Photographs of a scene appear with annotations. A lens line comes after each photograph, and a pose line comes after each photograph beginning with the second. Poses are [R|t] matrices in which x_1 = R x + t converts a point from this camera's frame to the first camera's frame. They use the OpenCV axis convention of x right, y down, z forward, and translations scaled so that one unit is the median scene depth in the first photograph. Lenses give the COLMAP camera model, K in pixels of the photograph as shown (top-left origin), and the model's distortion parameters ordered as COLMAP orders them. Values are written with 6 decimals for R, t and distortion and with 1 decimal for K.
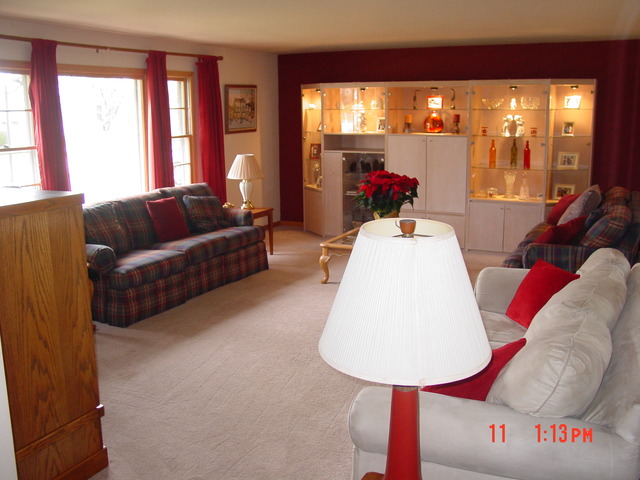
lens RADIAL K [[657.8, 0, 320.0], [0, 657.8, 240.0], [0, 0, 1]] dist [-0.173818, 0.210027]
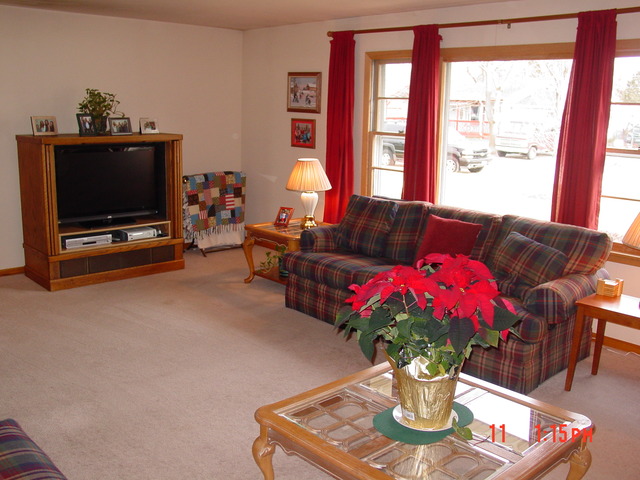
lens RADIAL K [[657.8, 0, 320.0], [0, 657.8, 240.0], [0, 0, 1]] dist [-0.173818, 0.210027]
pose [[-0.373448, 0.198684, -0.906124, 0.492194], [-0.188000, 0.940314, 0.283663, -0.221792], [0.908401, 0.276285, -0.313806, 1.080112]]
